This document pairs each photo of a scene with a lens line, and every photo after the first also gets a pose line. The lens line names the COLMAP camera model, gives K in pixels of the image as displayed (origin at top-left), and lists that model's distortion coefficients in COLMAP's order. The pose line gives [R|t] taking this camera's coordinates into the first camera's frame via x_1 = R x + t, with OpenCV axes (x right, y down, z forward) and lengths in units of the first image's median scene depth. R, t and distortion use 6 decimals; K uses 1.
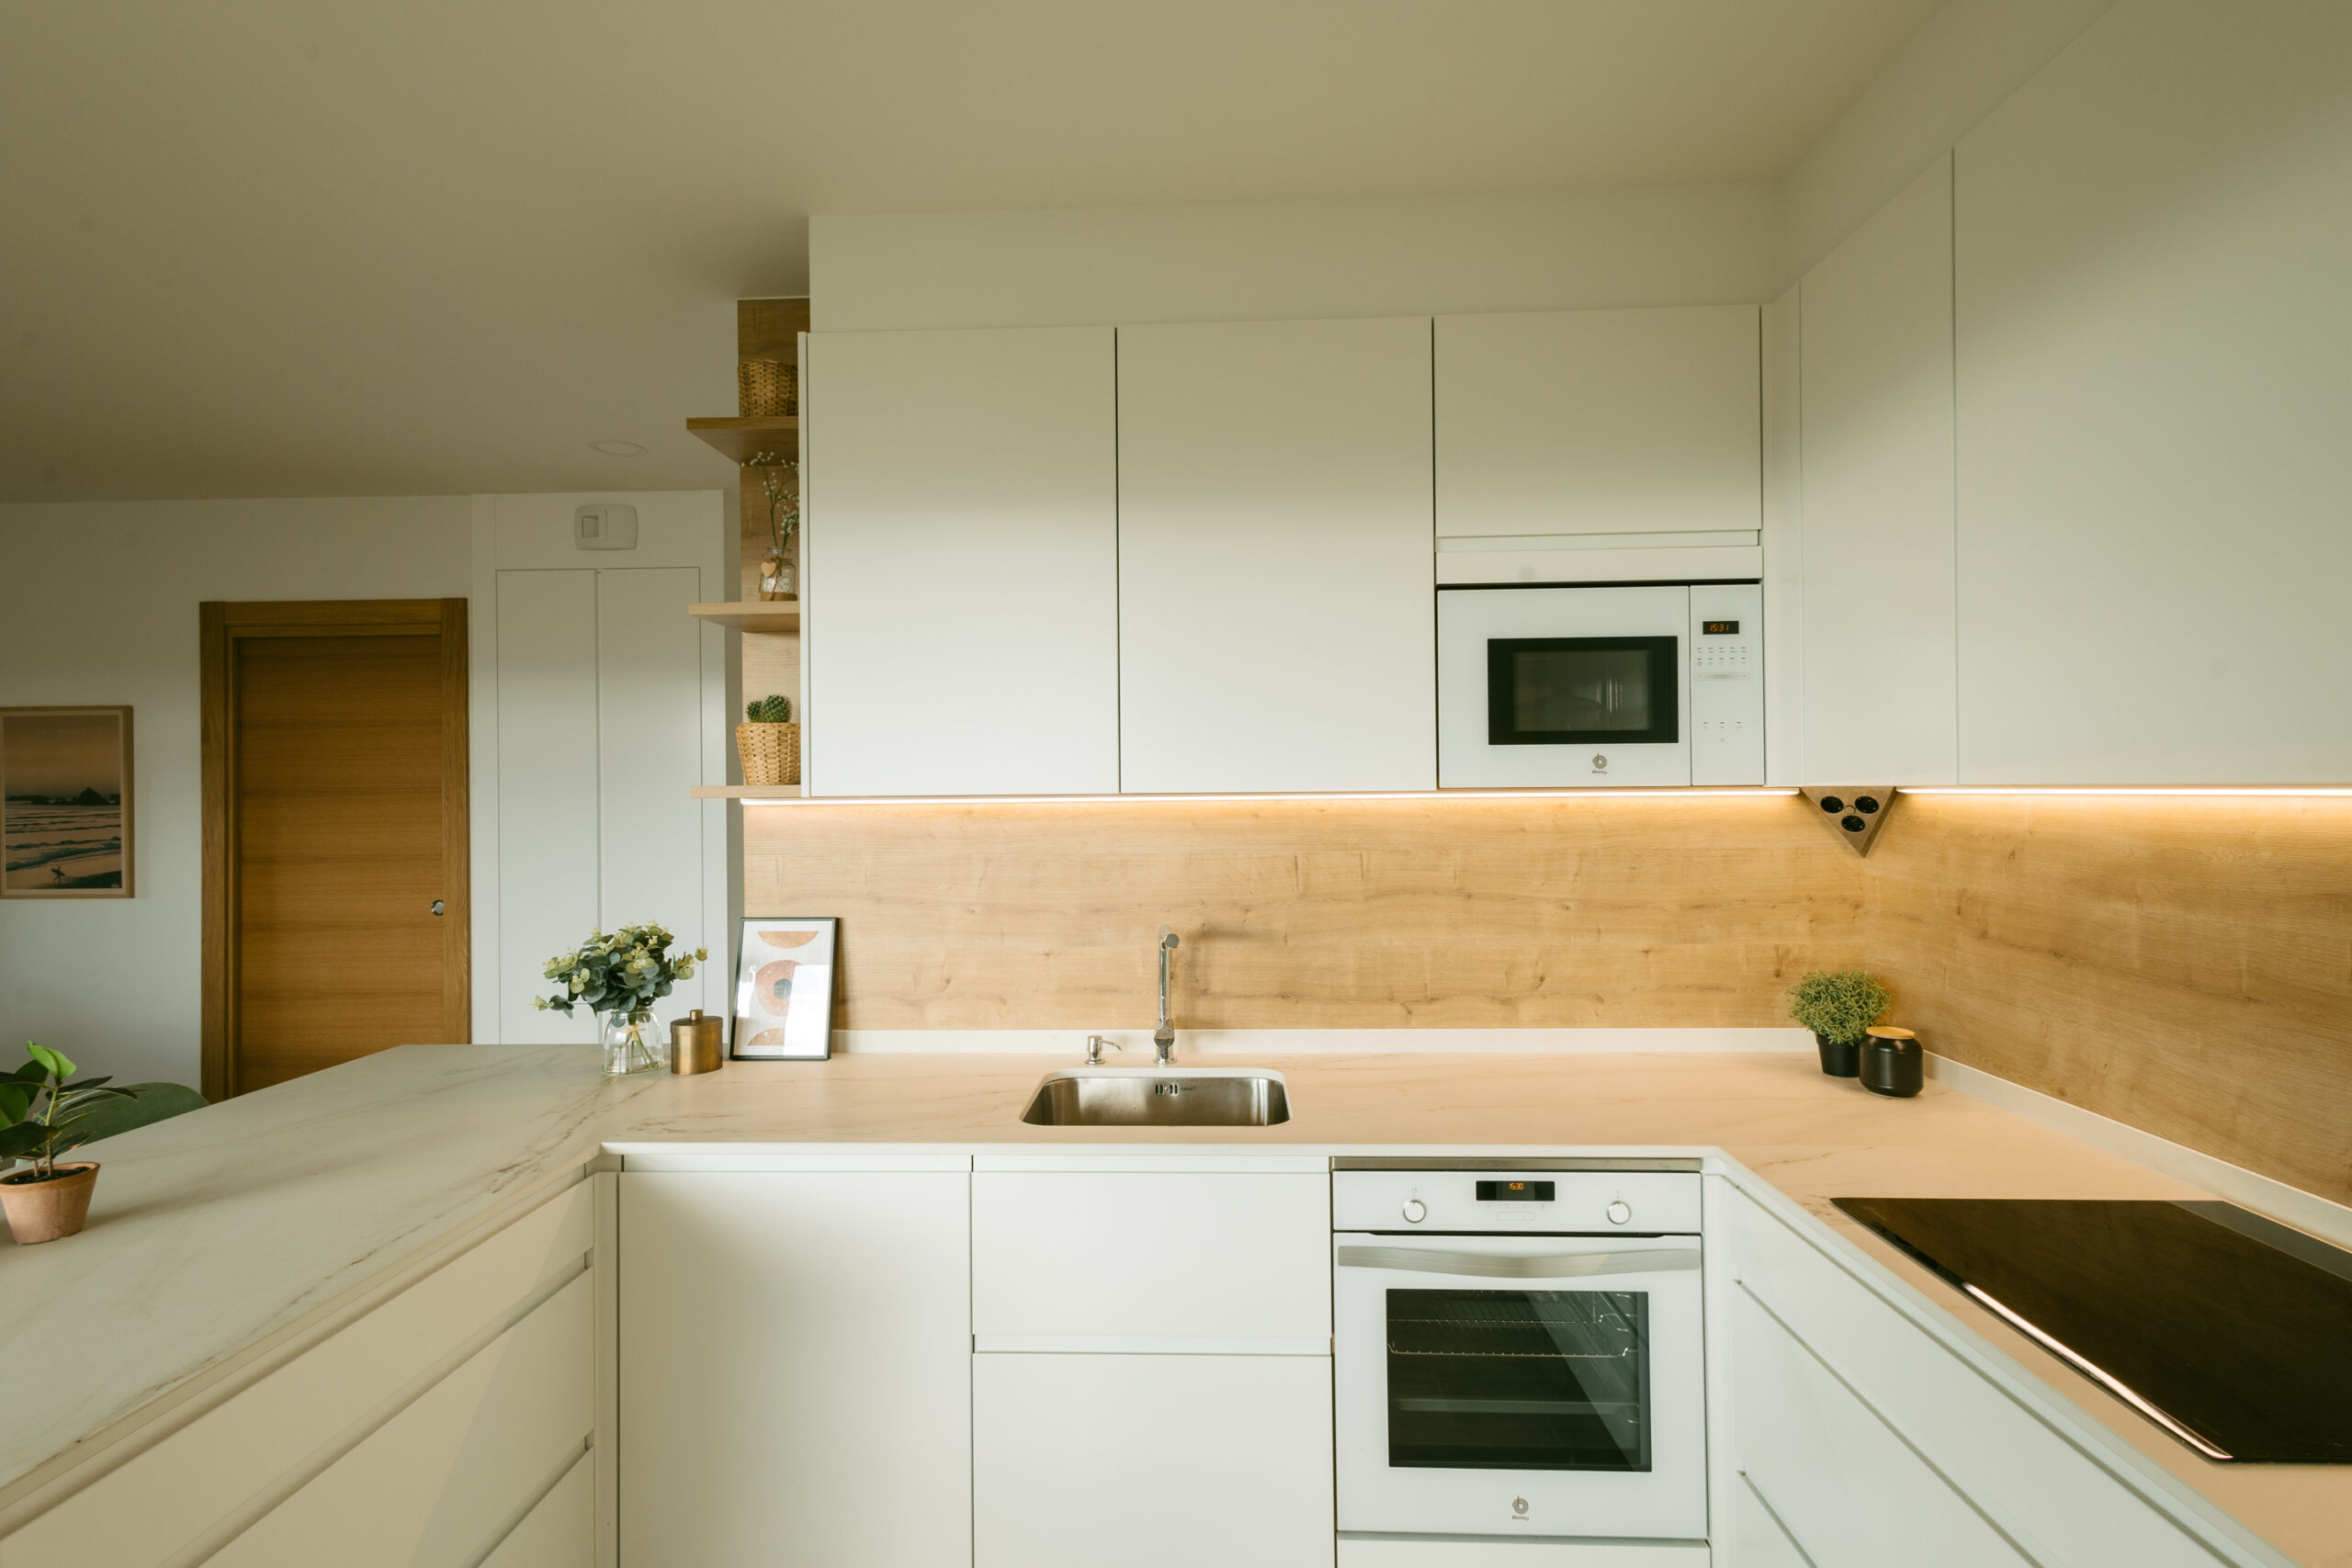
lens RADIAL K [[1086.1, 0, 1176.0], [0, 1086.1, 784.0], [0, 0, 1]] dist [0.014683, 0.000459]
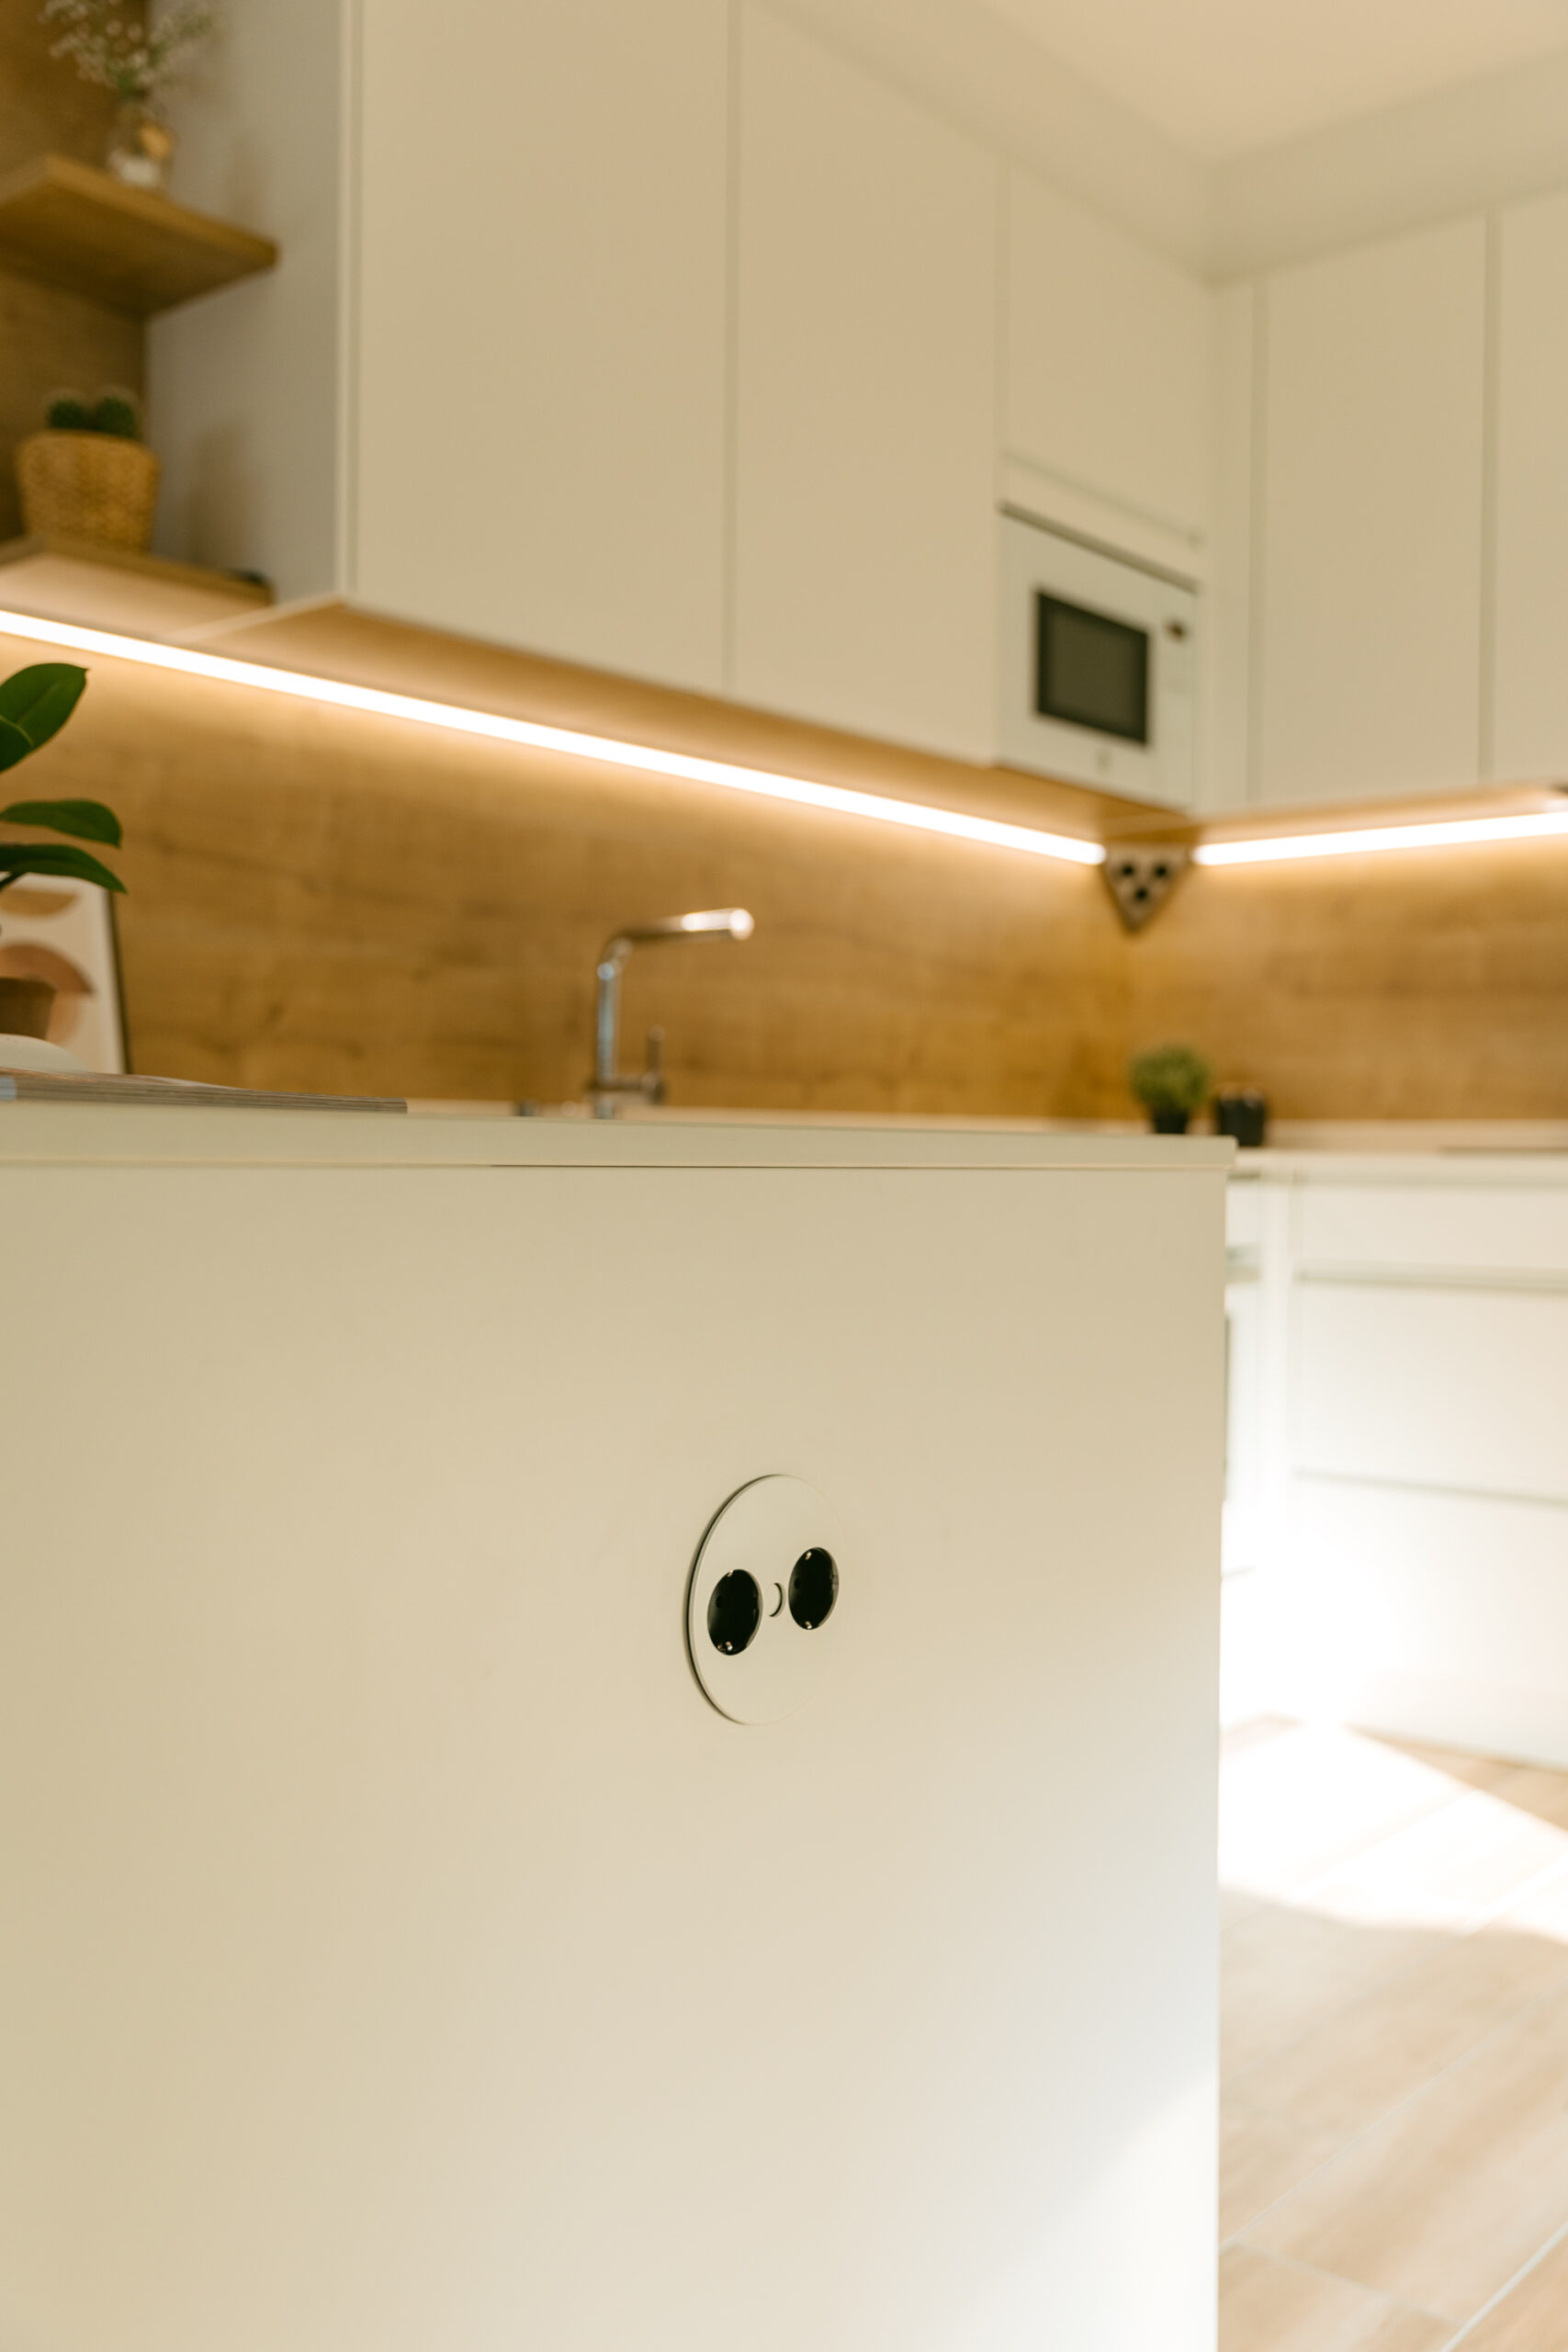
lens RADIAL K [[2157.0, 0, 784.0], [0, 2157.0, 1176.0], [0, 0, 1]] dist [0.001918, -0.005364]
pose [[0.615677, 0.011862, 0.787910, -0.935638], [-0.022499, 0.999744, 0.002530, 0.263714], [-0.787678, -0.019285, 0.615786, 0.129151]]
